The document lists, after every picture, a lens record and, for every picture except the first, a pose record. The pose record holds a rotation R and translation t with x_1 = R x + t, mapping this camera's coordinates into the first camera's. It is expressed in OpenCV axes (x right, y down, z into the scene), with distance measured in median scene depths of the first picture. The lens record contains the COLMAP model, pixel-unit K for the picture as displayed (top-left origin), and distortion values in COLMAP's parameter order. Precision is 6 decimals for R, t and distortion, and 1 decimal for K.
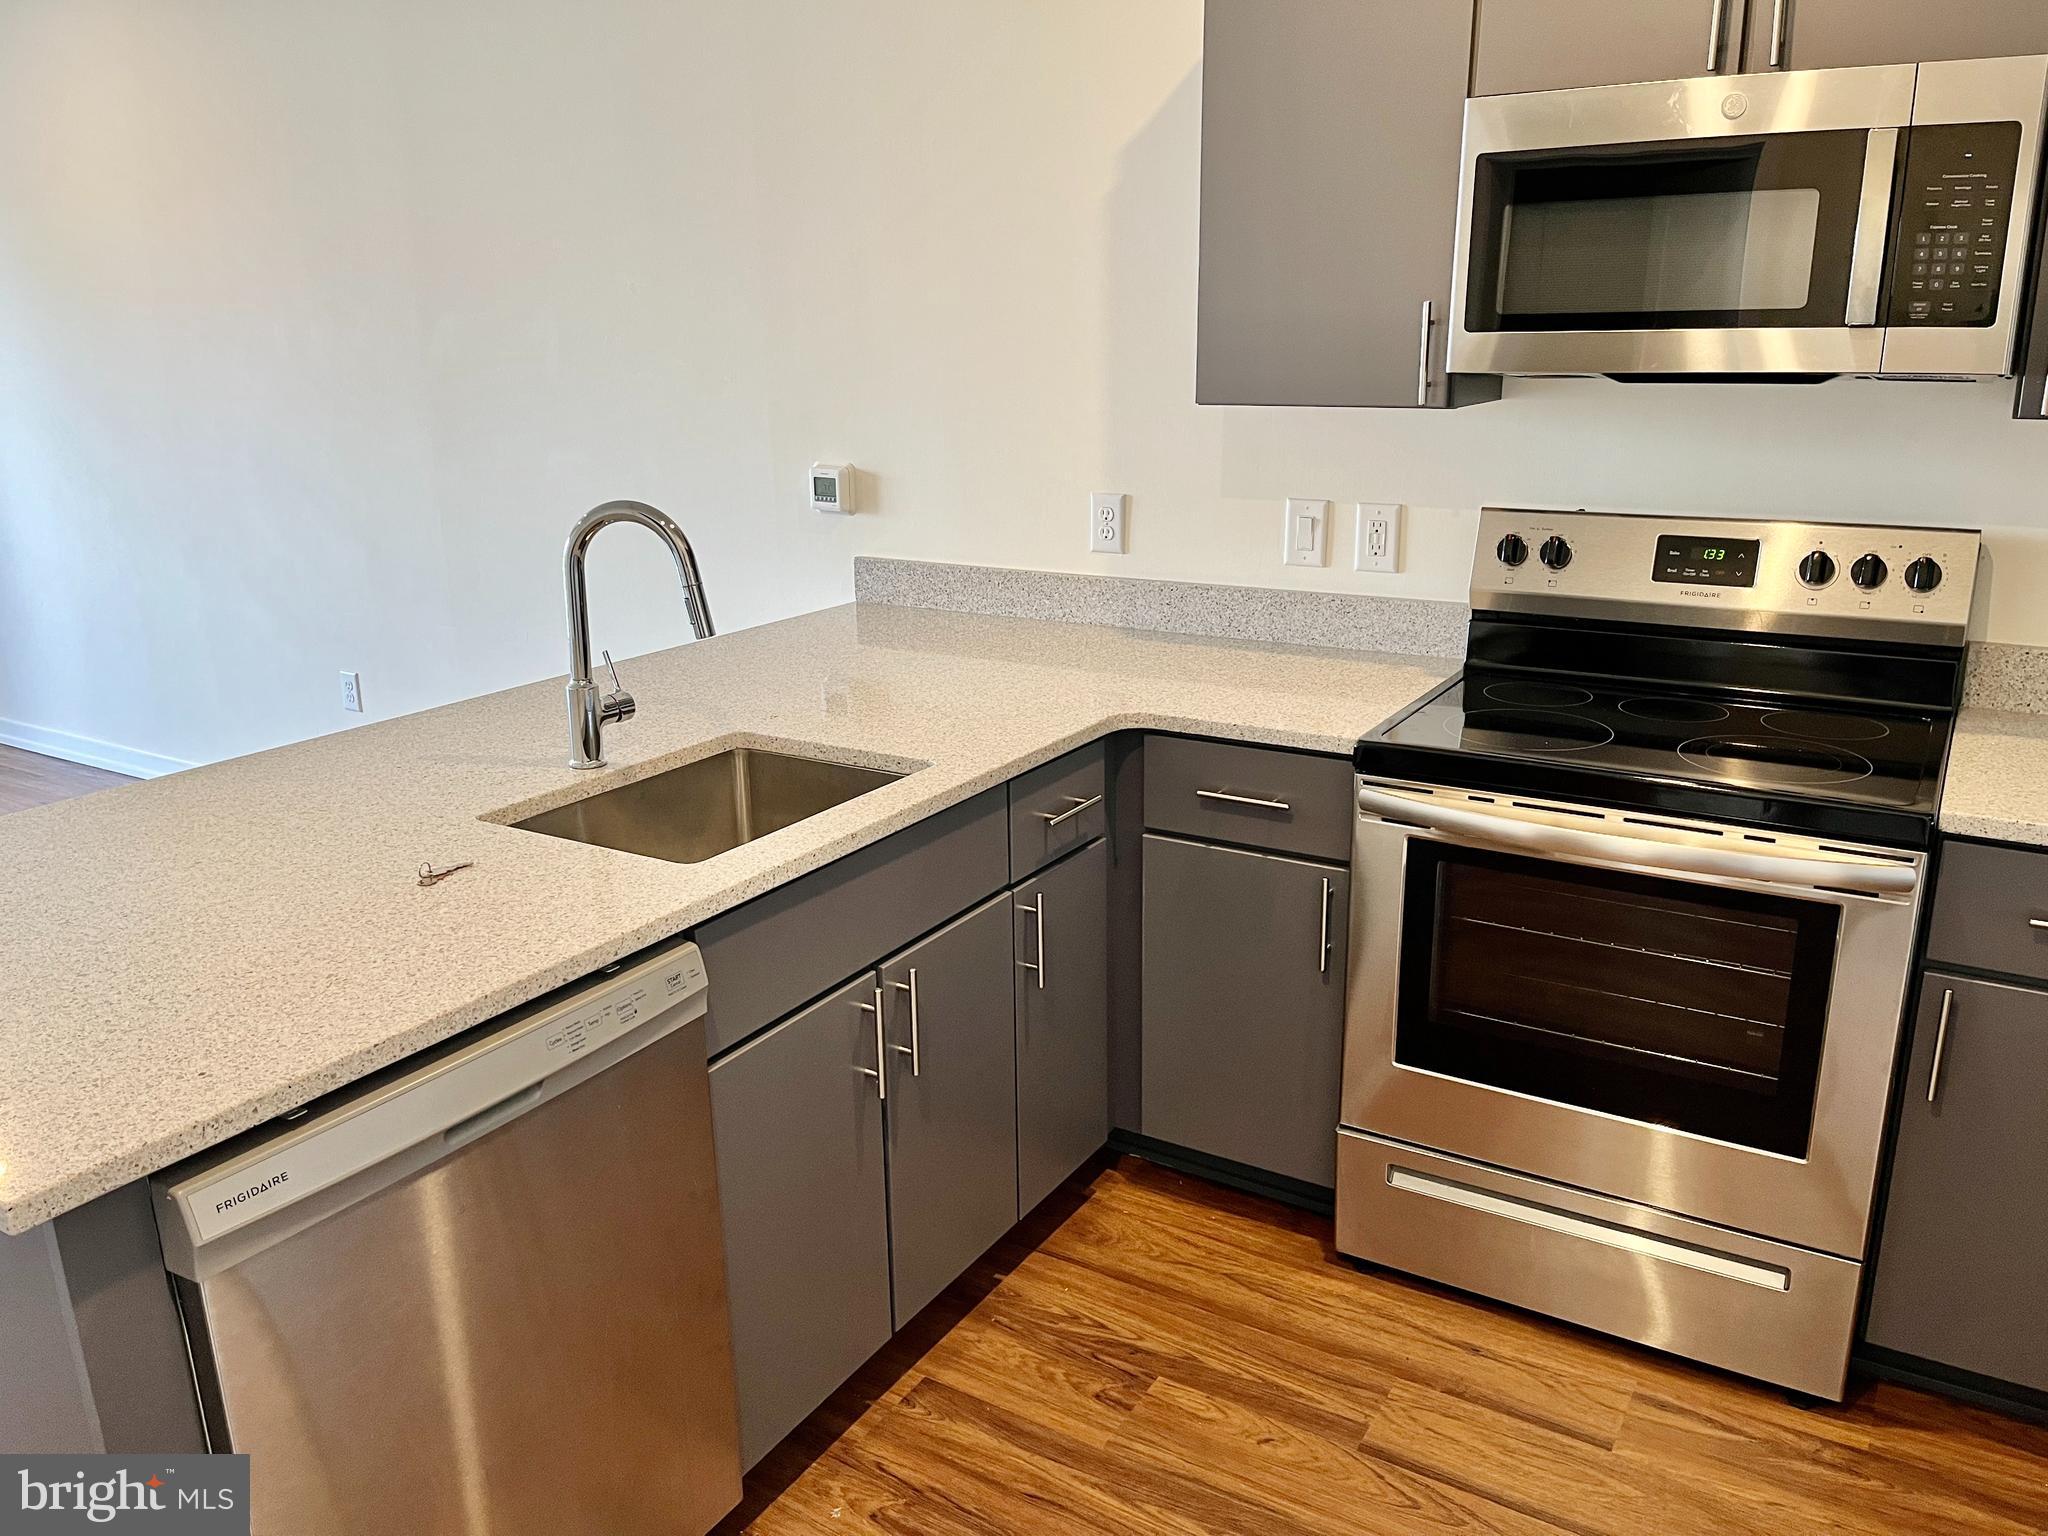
lens RADIAL K [[1545.9, 0, 1025.9], [0, 1545.9, 757.8], [0, 0, 1]] dist [0.089710, -0.151321]
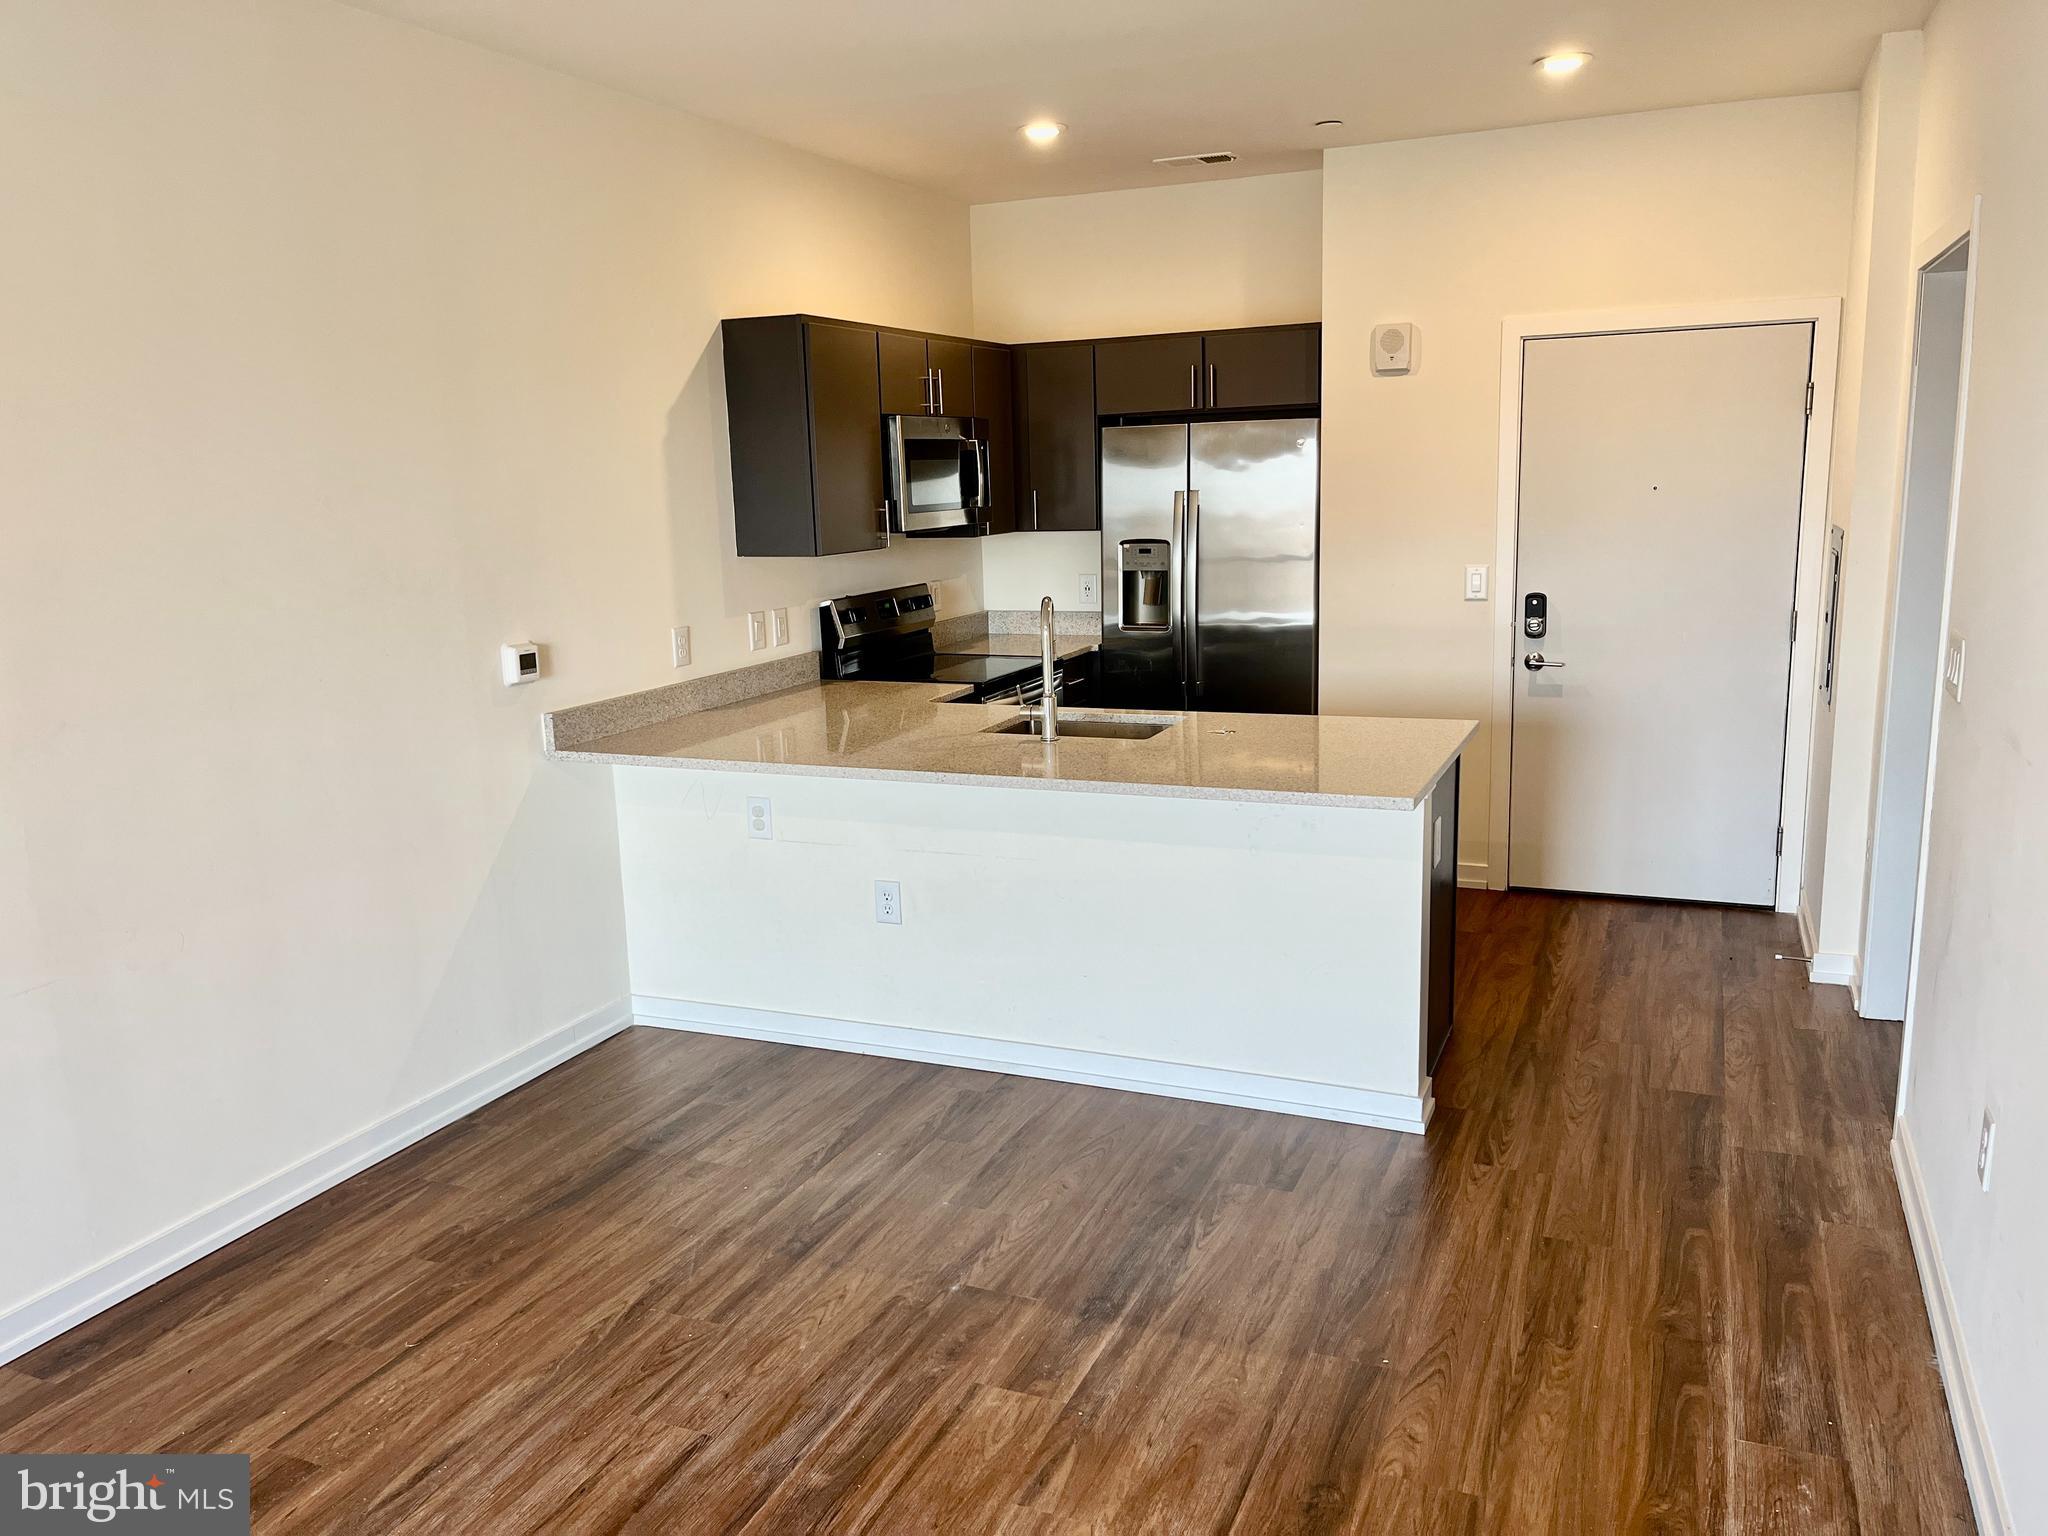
lens RADIAL K [[1545.9, 0, 1025.9], [0, 1545.9, 757.8], [0, 0, 1]] dist [0.089710, -0.151321]
pose [[-0.132788, -0.166379, 0.977080, -2.003468], [0.302563, 0.931950, 0.199814, -0.337308], [-0.943834, 0.322161, -0.073411, 1.108004]]
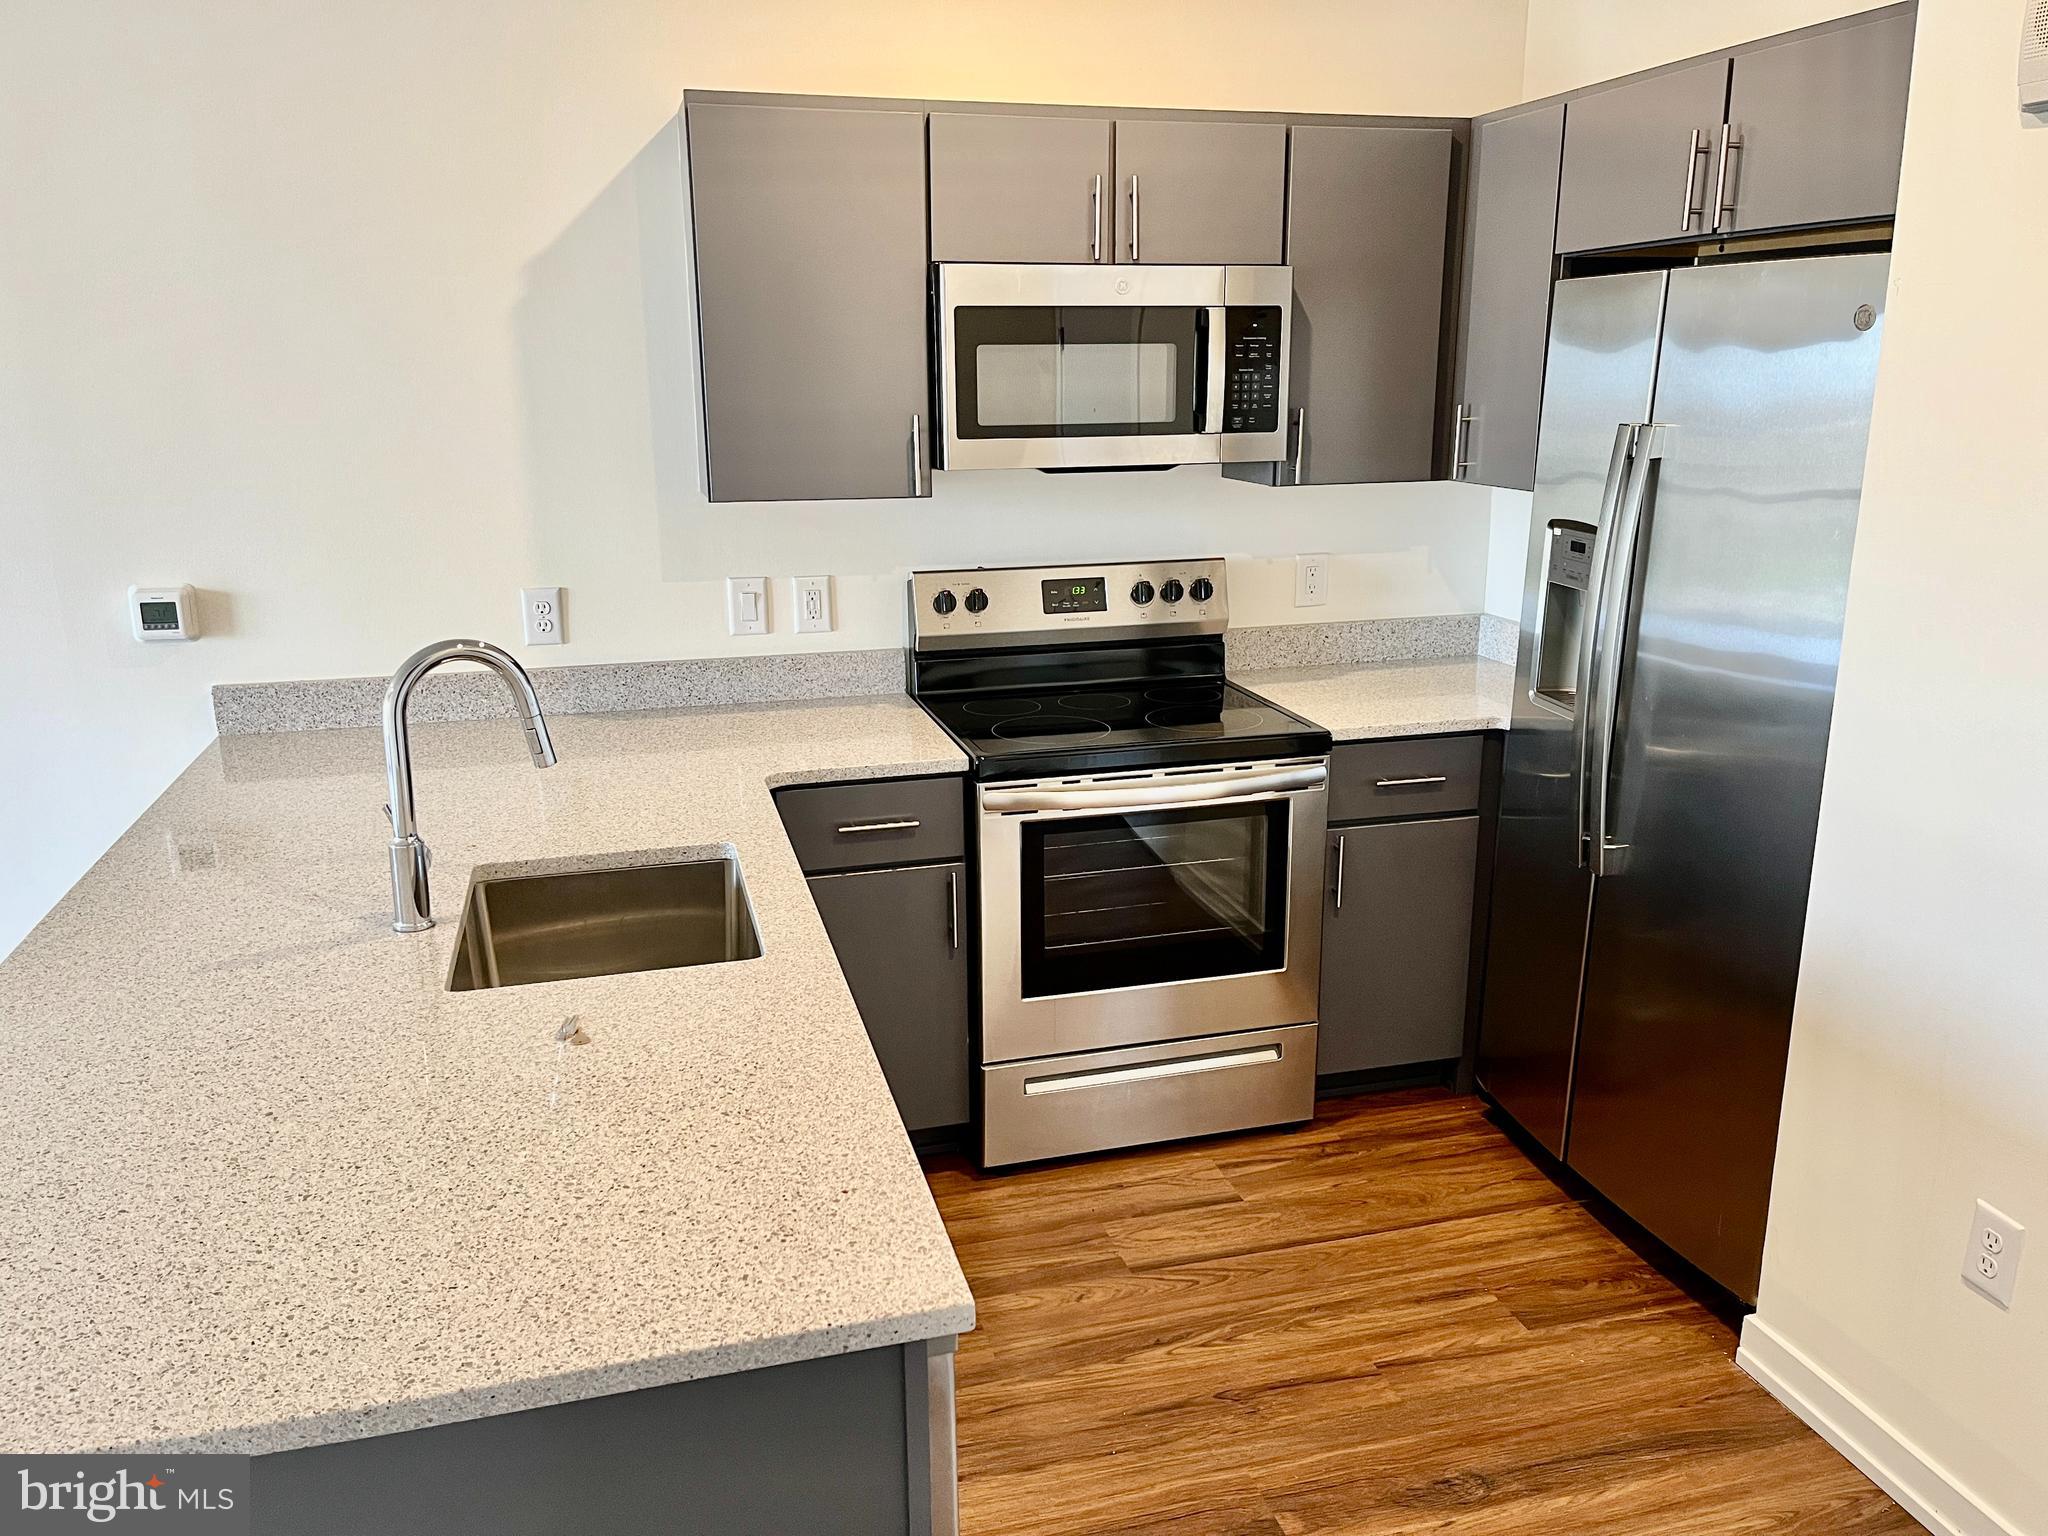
lens RADIAL K [[1545.9, 0, 1025.9], [0, 1545.9, 757.8], [0, 0, 1]] dist [0.089710, -0.151321]
pose [[0.675685, -0.173030, 0.716596, -0.653612], [0.196161, 0.979219, 0.051481, -0.066907], [-0.710613, 0.105783, 0.695586, 0.083317]]
